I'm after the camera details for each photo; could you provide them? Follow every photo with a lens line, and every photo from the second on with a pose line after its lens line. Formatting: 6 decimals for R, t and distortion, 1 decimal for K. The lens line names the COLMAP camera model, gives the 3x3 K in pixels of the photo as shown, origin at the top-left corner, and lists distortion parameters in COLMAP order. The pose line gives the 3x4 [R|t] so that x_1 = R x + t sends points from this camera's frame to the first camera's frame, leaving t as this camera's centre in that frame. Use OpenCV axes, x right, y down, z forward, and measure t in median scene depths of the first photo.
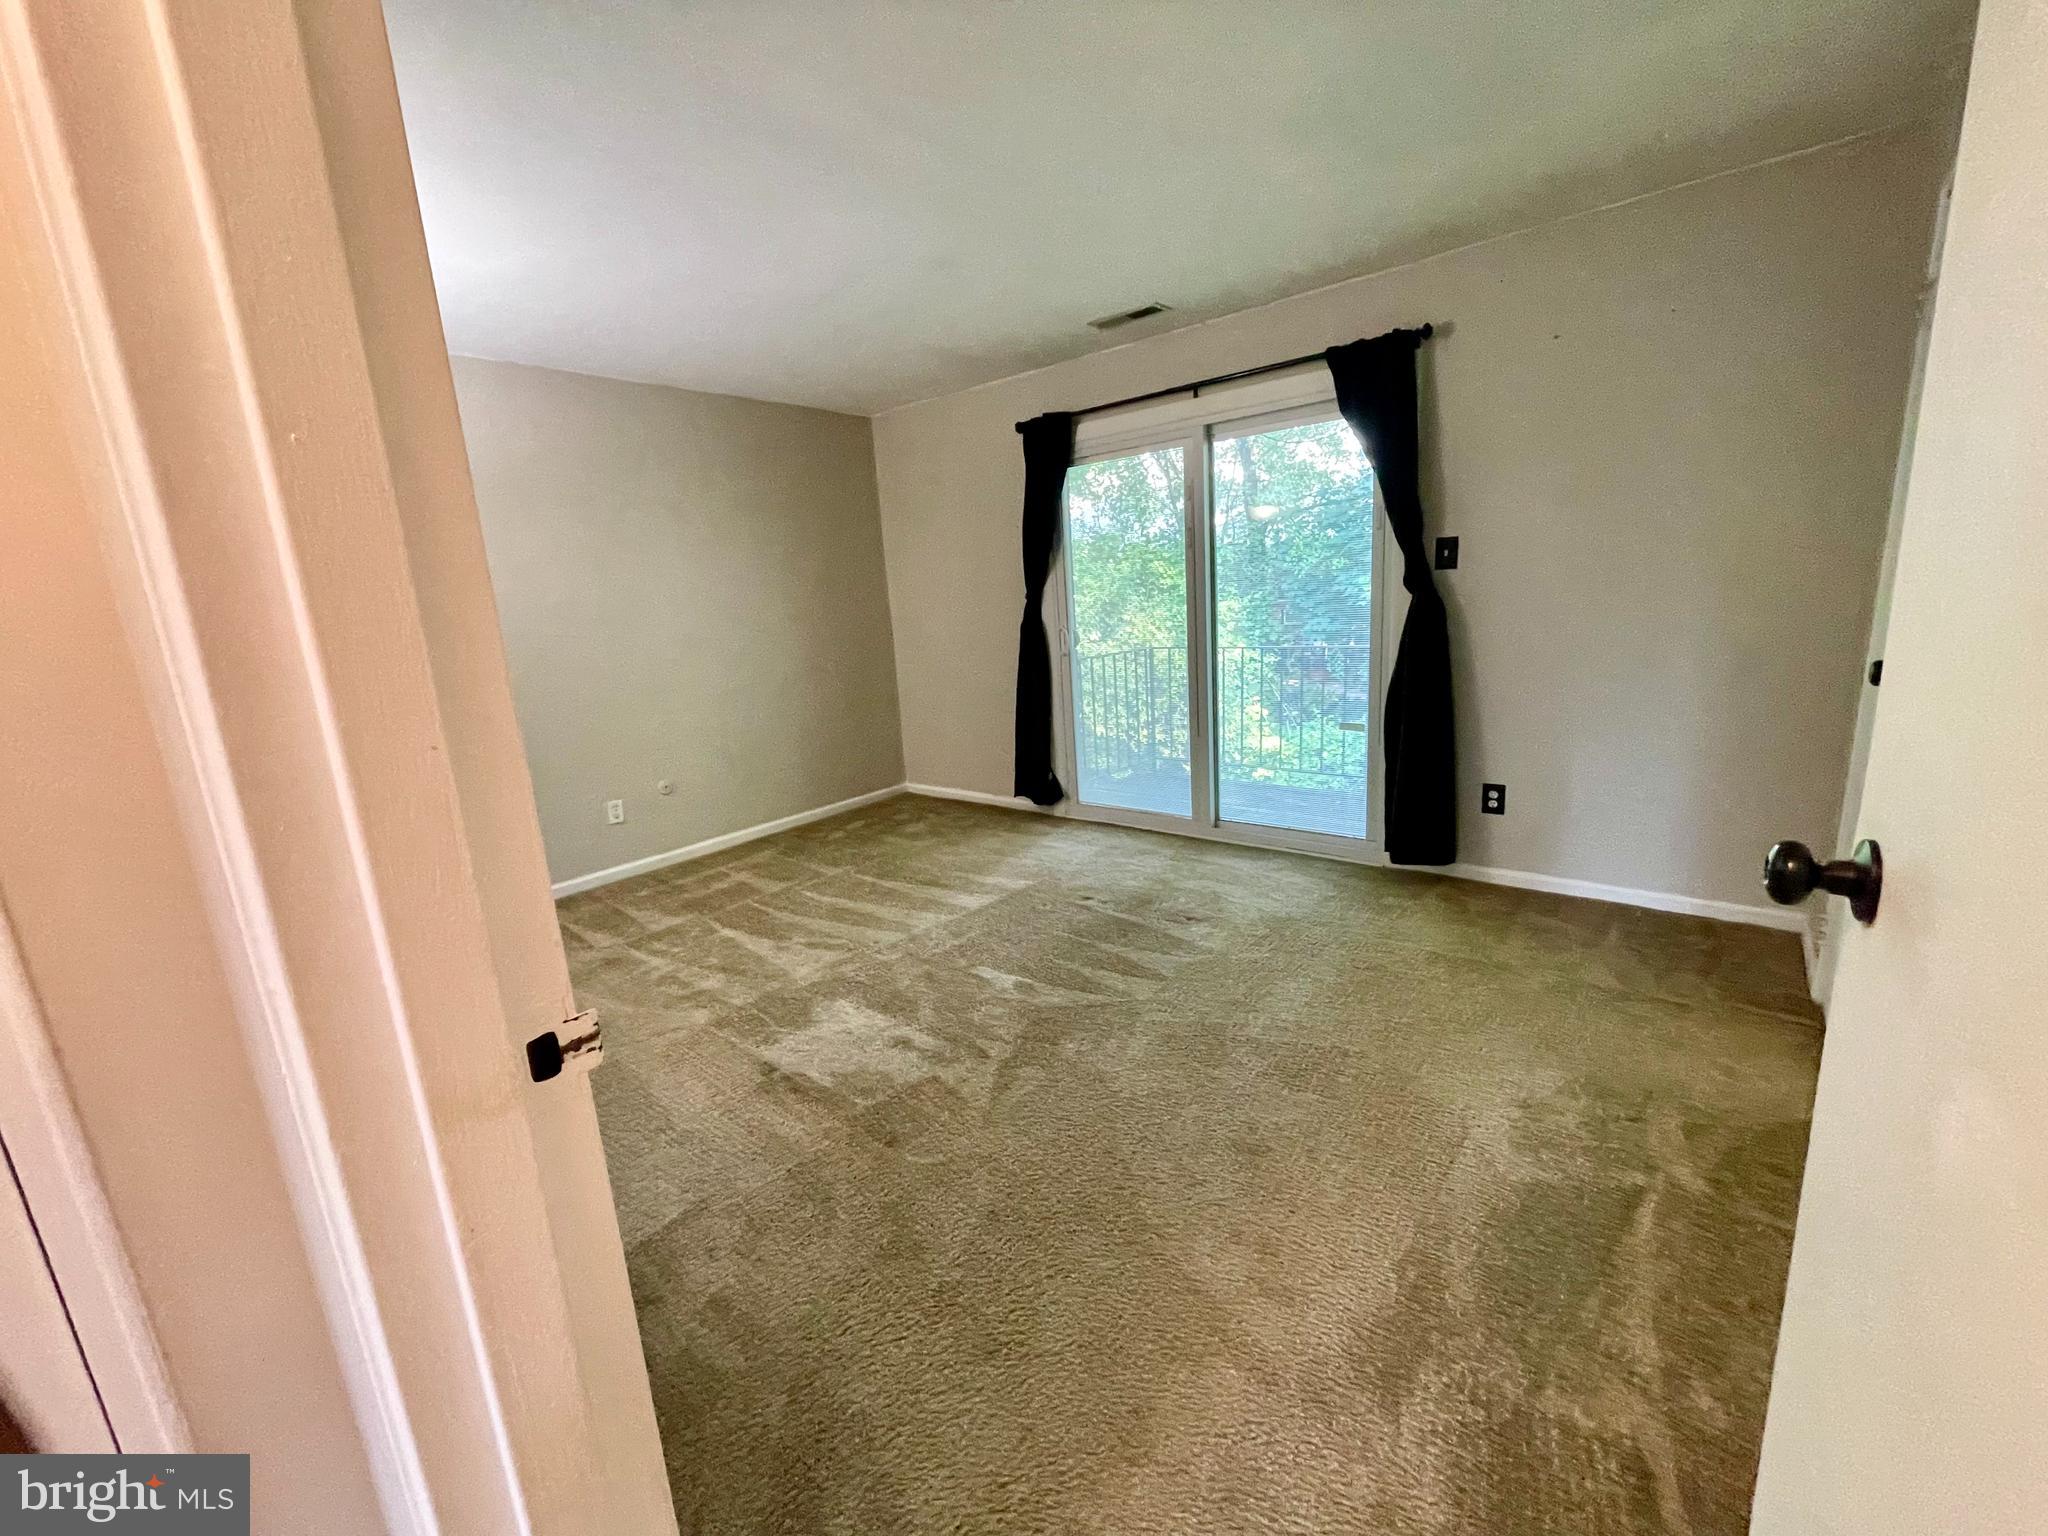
lens RADIAL K [[826.7, 0, 1024.0], [0, 826.7, 768.0], [0, 0, 1]] dist [-0.000114, -0.000068]
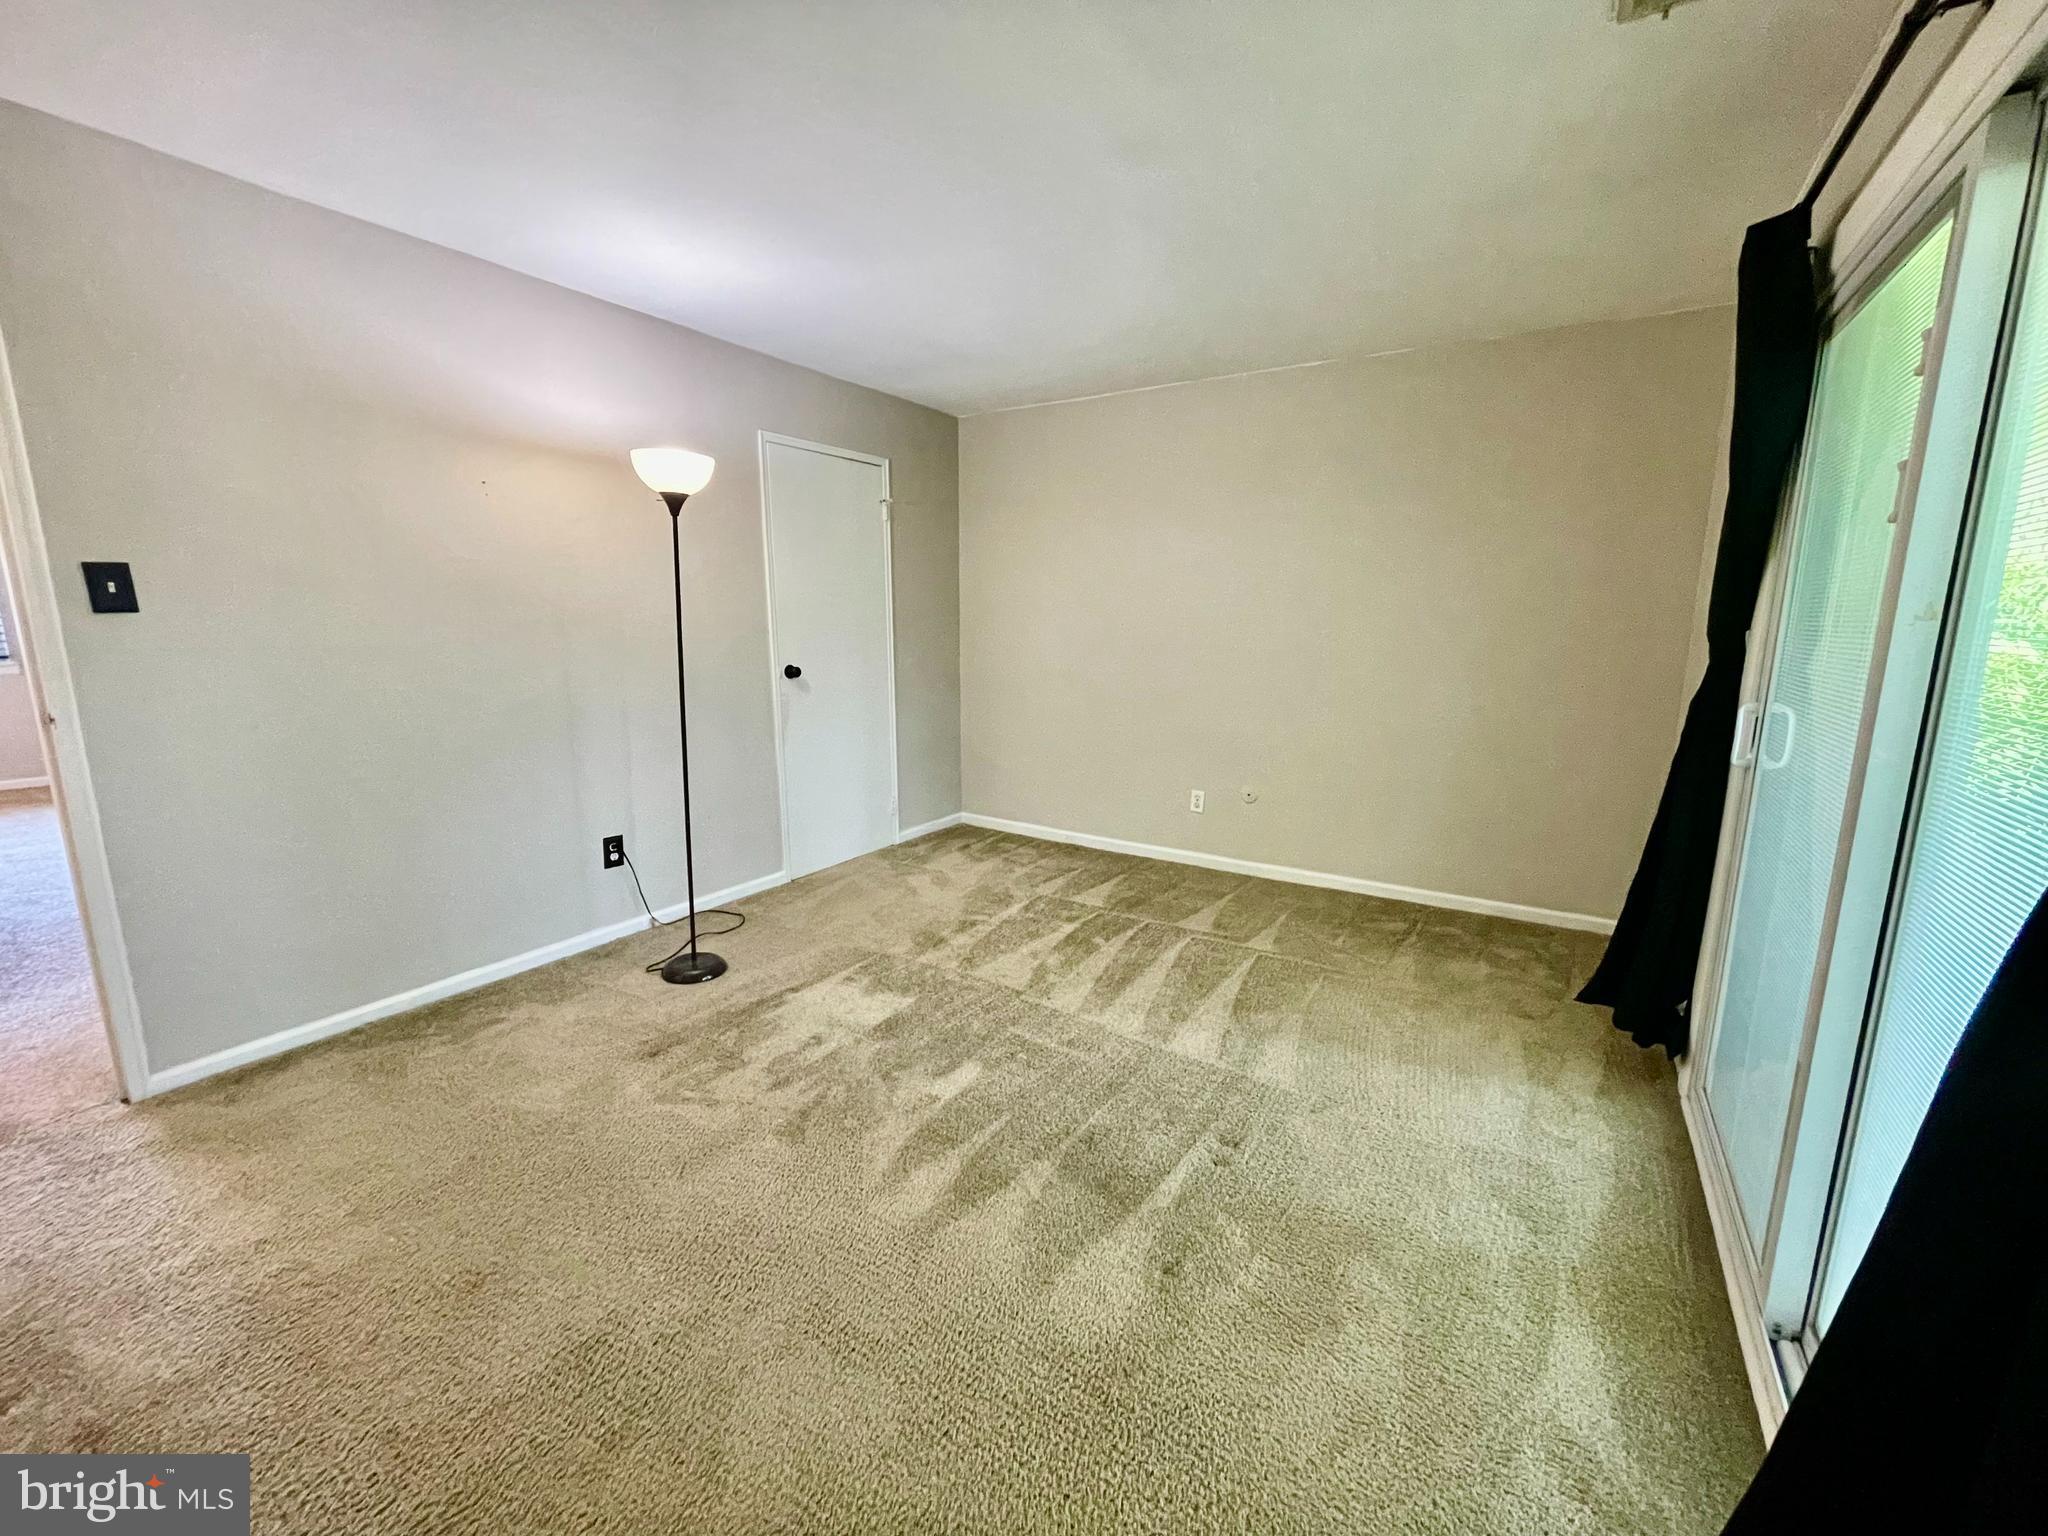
lens RADIAL K [[826.7, 0, 1024.0], [0, 826.7, 768.0], [0, 0, 1]] dist [-0.000114, -0.000068]
pose [[0.121950, 0.234128, -0.964527, 0.525758], [-0.222961, 0.953406, 0.203238, -0.166930], [0.967169, 0.190267, 0.168469, 0.682609]]
